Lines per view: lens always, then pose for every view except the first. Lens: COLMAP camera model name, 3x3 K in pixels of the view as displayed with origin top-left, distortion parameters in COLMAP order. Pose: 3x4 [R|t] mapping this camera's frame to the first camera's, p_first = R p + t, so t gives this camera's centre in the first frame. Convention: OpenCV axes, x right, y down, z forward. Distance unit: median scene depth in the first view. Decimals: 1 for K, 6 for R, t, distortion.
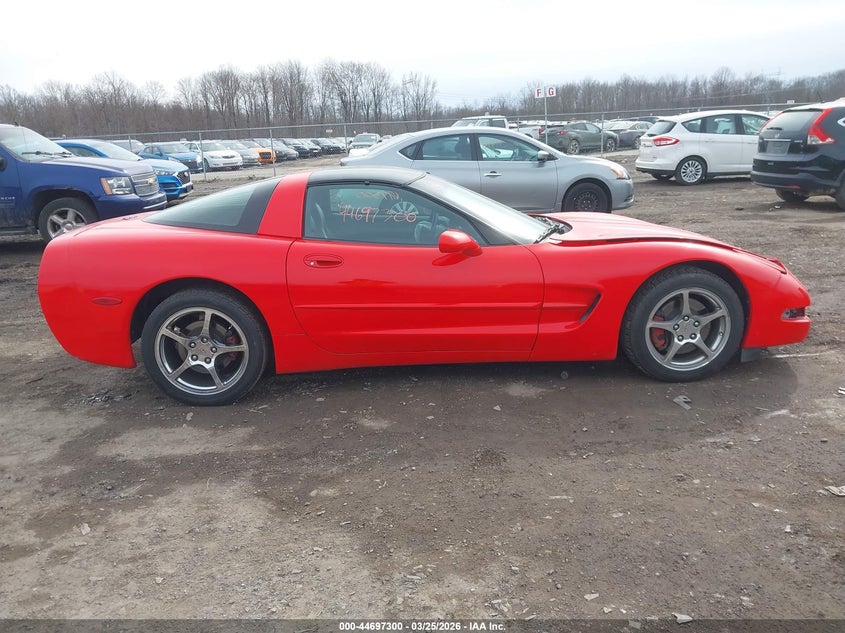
lens RADIAL K [[690.3, 0, 419.2], [0, 690.3, 300.2], [0, 0, 1]] dist [0.005153, -0.006095]
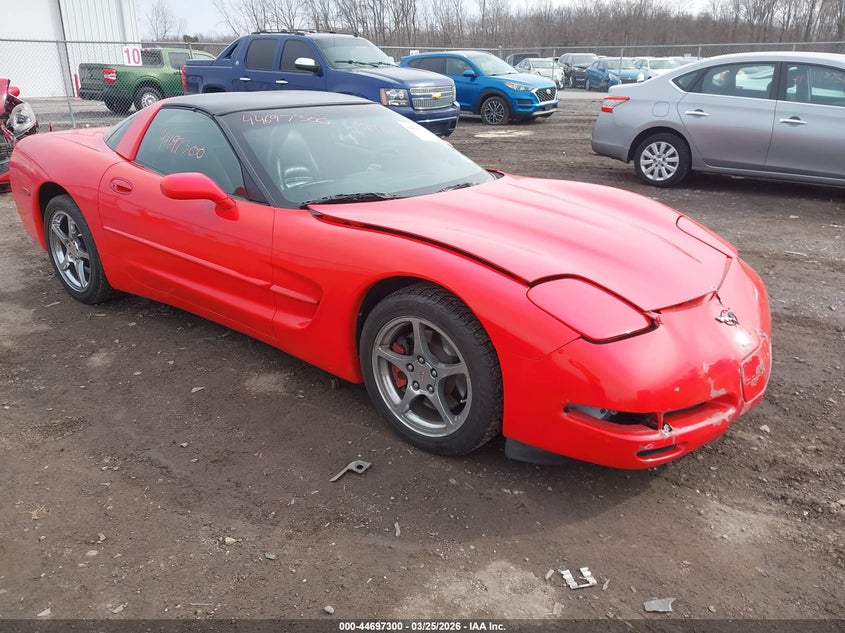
lens RADIAL K [[690.3, 0, 419.2], [0, 690.3, 300.2], [0, 0, 1]] dist [0.005153, -0.006095]
pose [[0.747814, 0.256990, -0.612153, 0.302869], [-0.185344, 0.966196, 0.179203, -0.057958], [0.637513, -0.020551, 0.770166, 0.188610]]
